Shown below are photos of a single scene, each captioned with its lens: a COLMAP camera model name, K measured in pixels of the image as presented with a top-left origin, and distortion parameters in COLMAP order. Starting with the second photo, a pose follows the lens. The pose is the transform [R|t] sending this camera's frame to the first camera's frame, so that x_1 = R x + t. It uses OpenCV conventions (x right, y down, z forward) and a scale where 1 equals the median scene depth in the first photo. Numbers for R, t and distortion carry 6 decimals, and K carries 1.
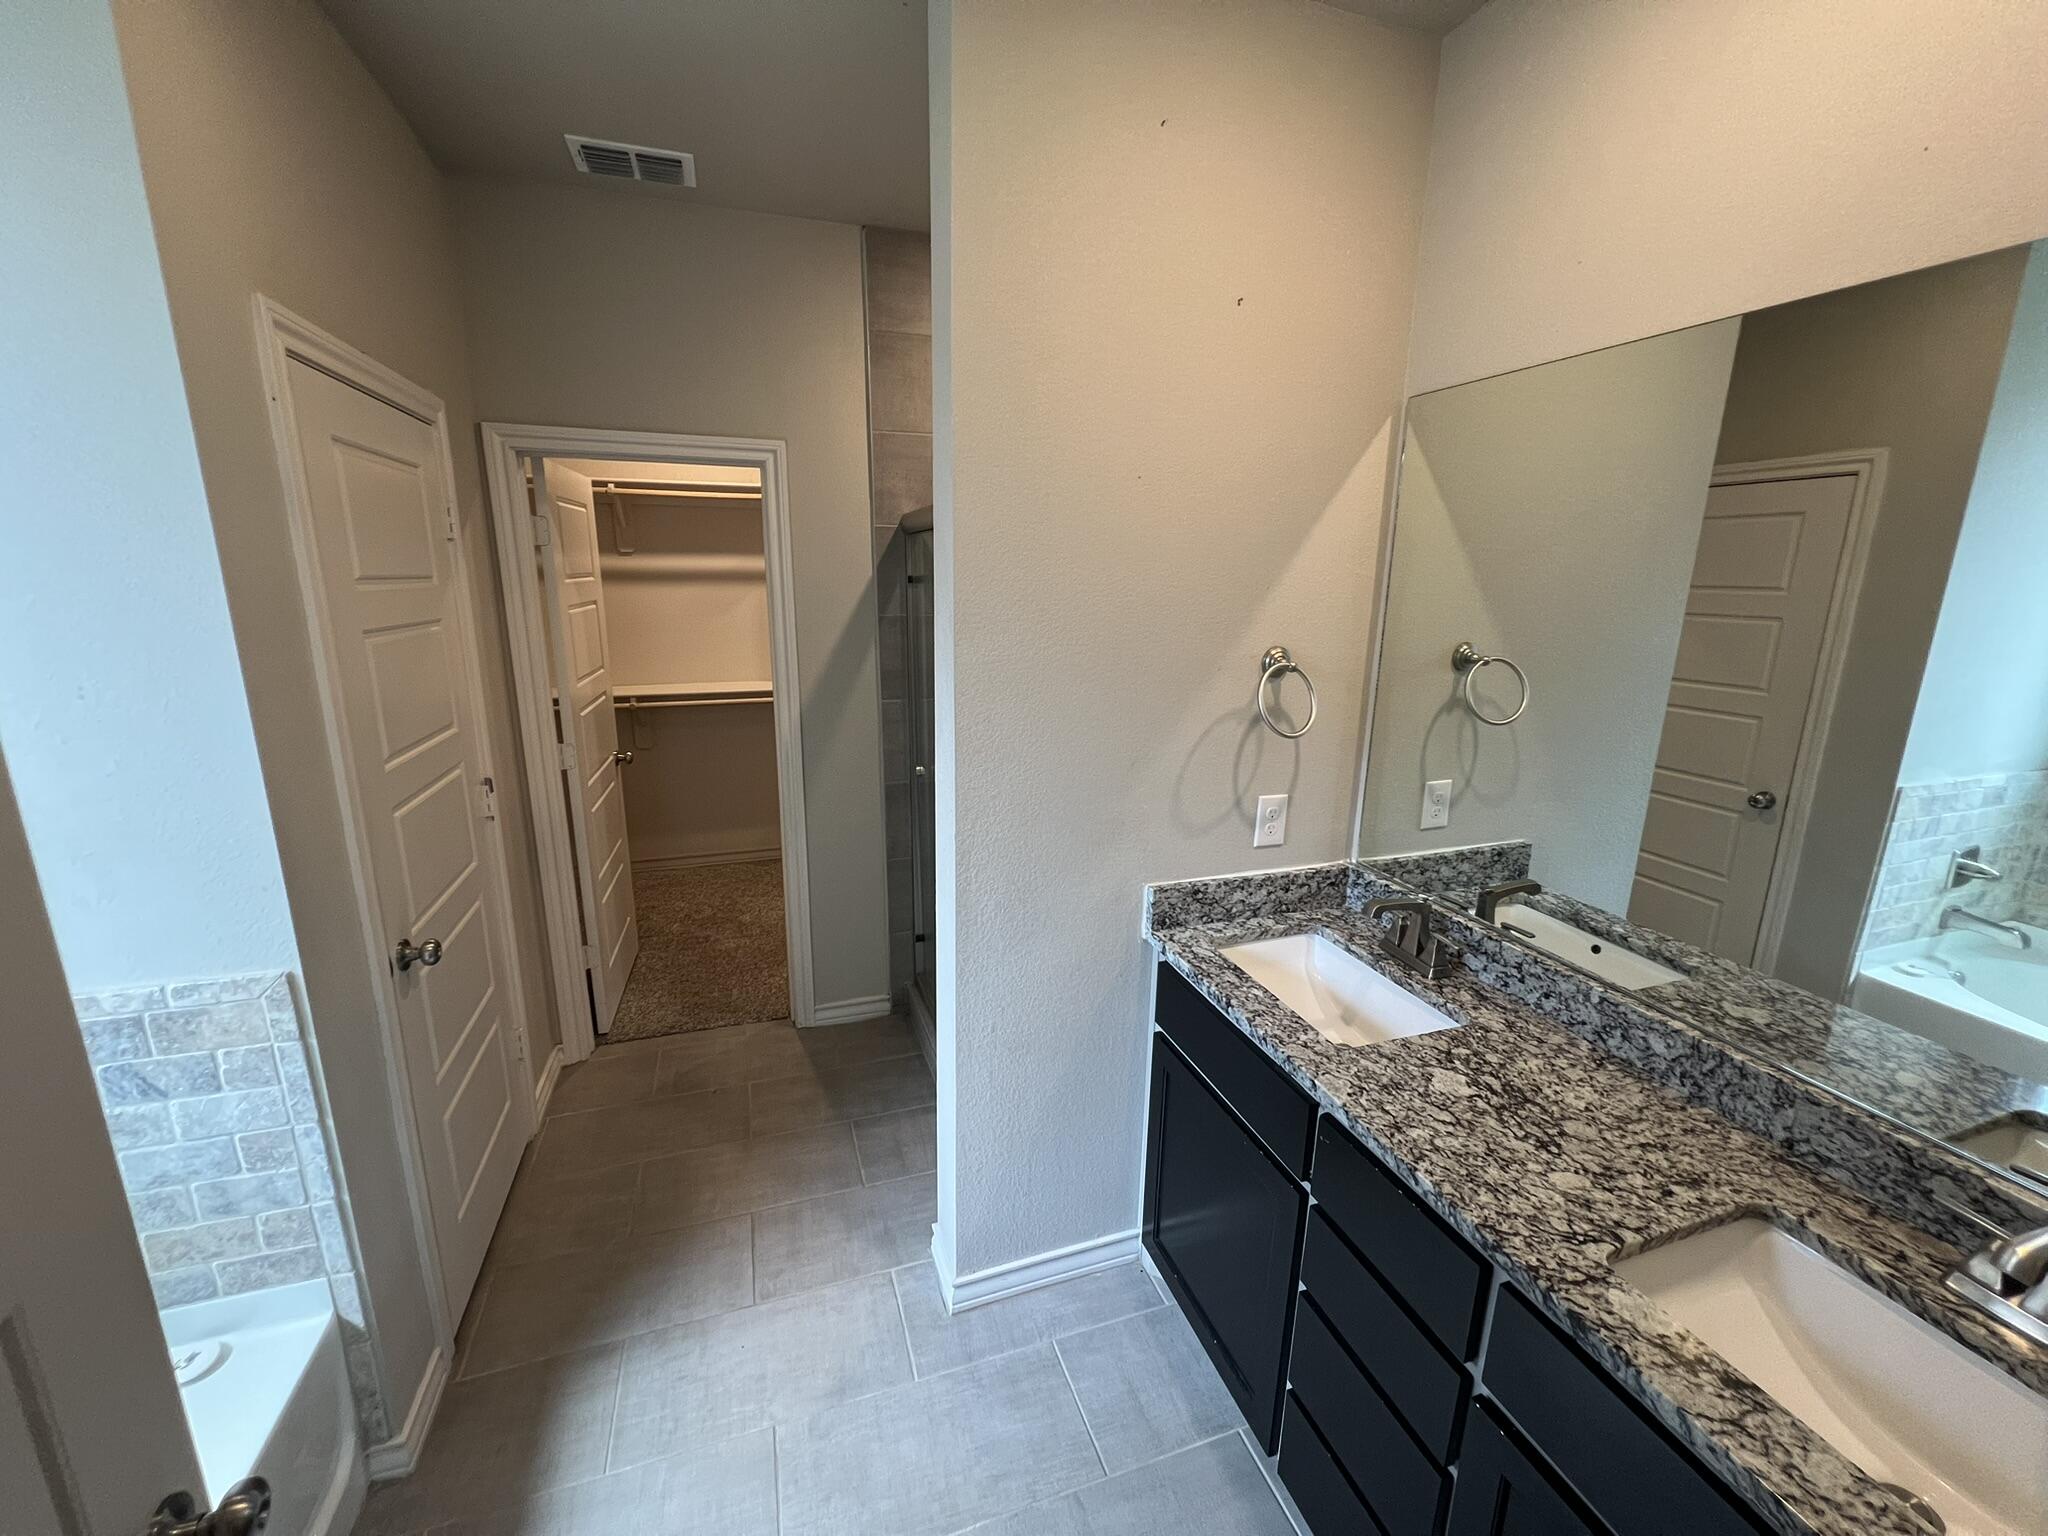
lens RADIAL K [[834.4, 0, 1019.0], [0, 834.4, 788.3], [0, 0, 1]] dist [0.014686, -0.000154]
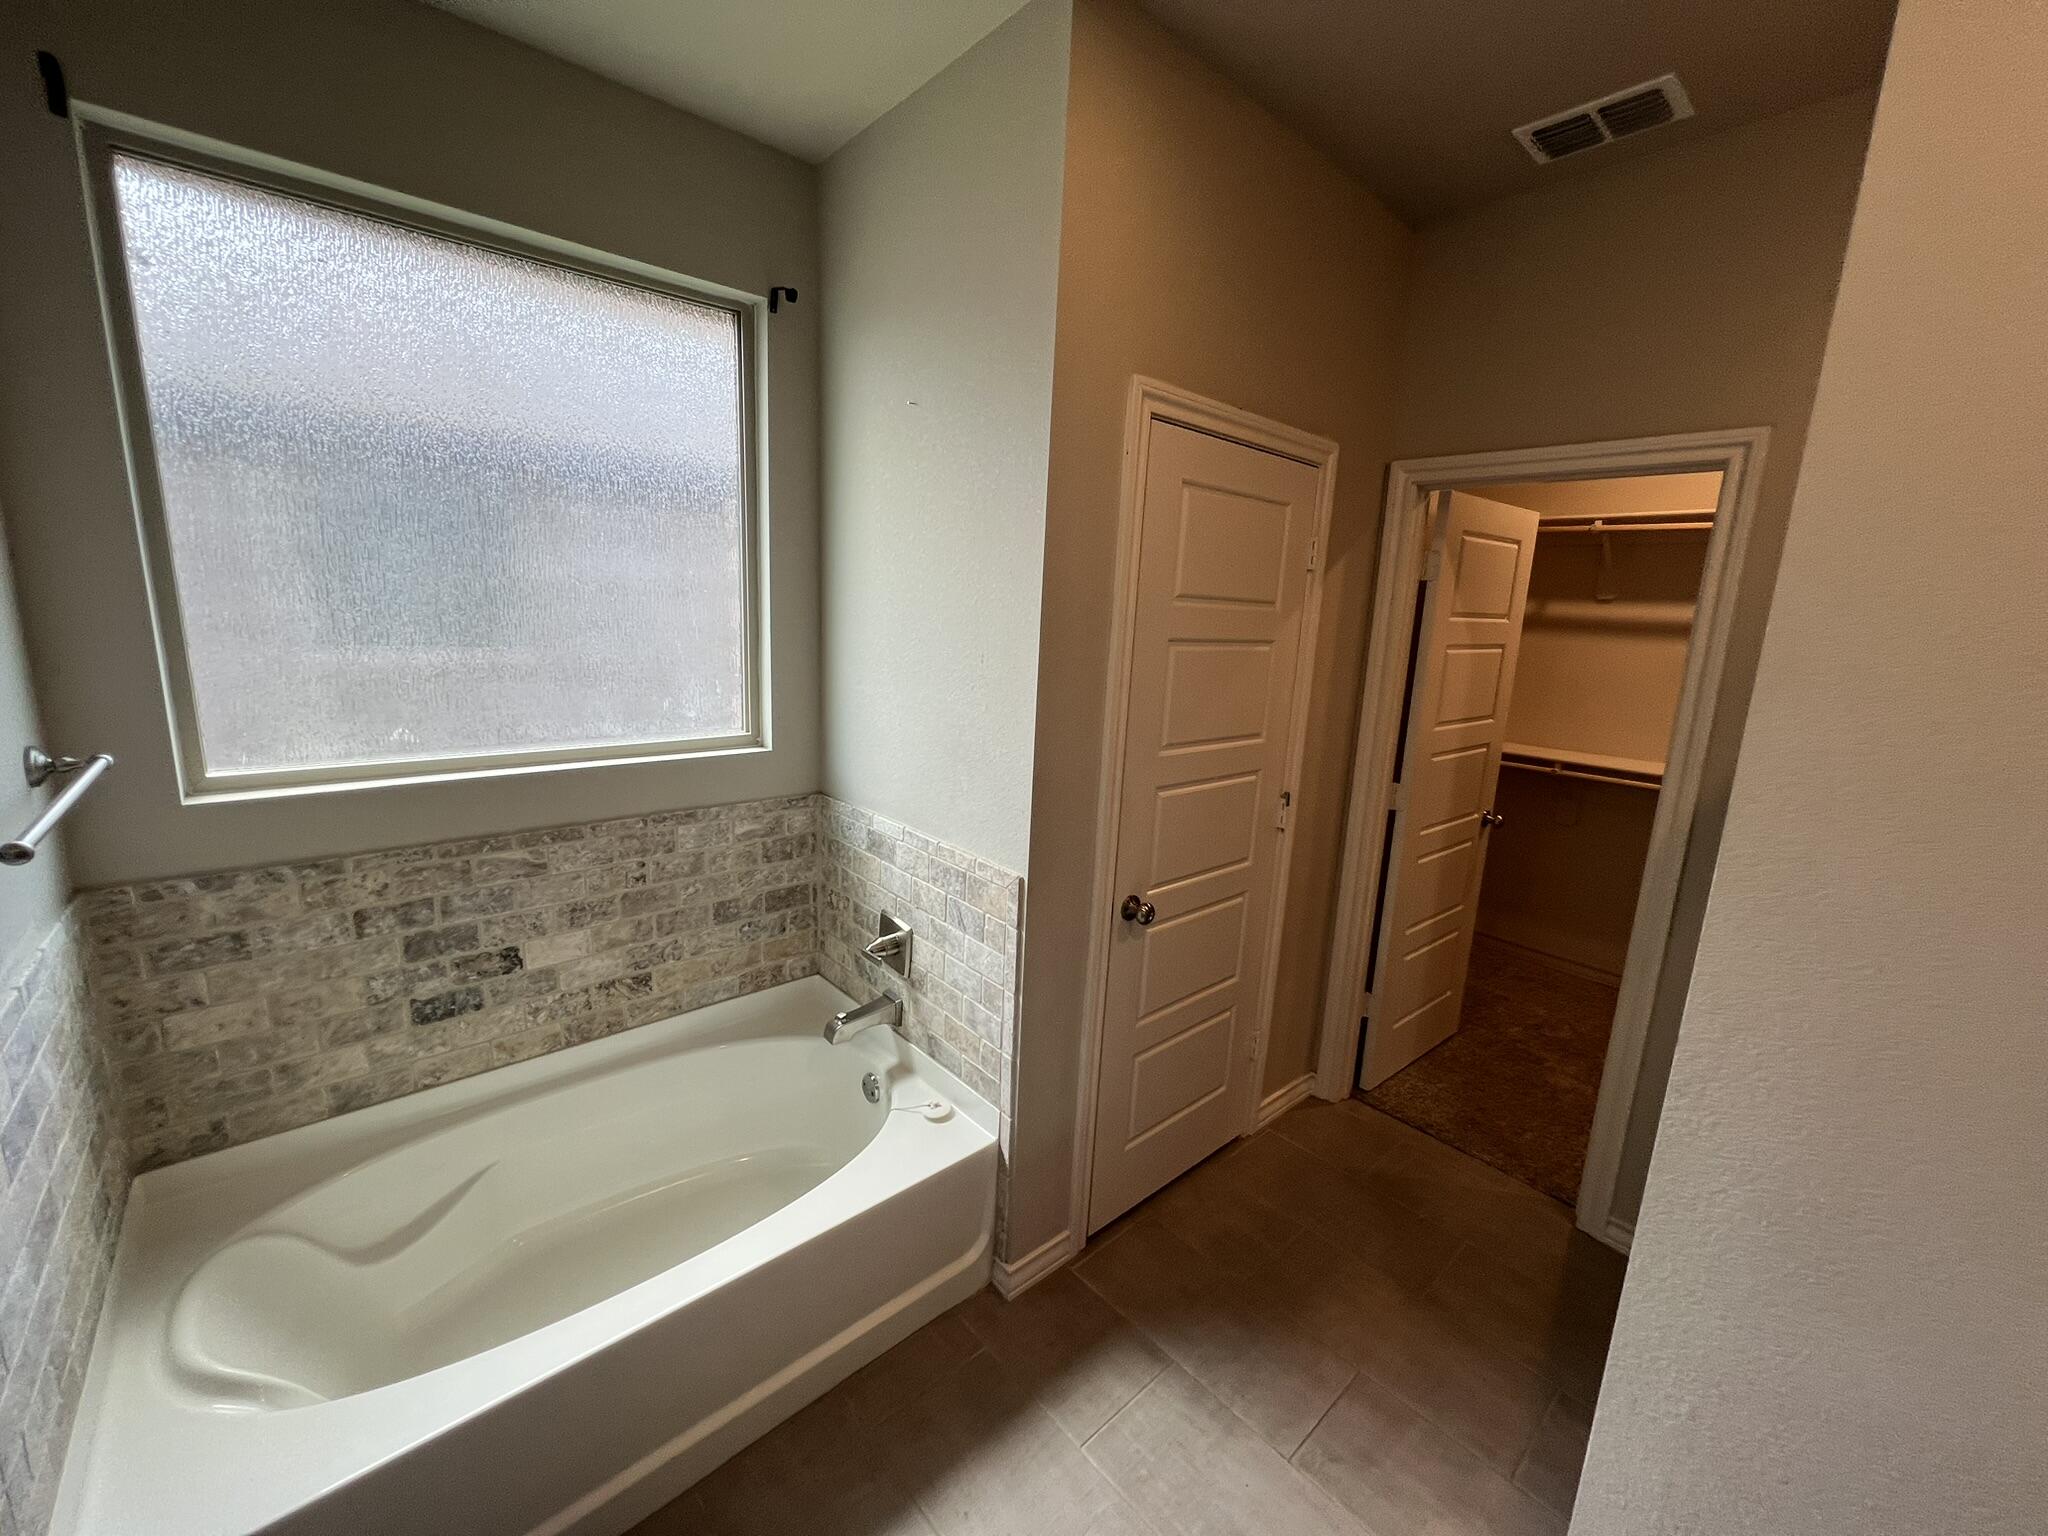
lens RADIAL K [[834.4, 0, 1016.4], [0, 834.4, 778.0], [0, 0, 1]] dist [0.014686, -0.000154]
pose [[0.399085, 0.202082, -0.894368, 0.169088], [-0.277396, 0.956312, 0.092298, -0.031567], [0.873947, 0.211259, 0.437707, 0.225991]]
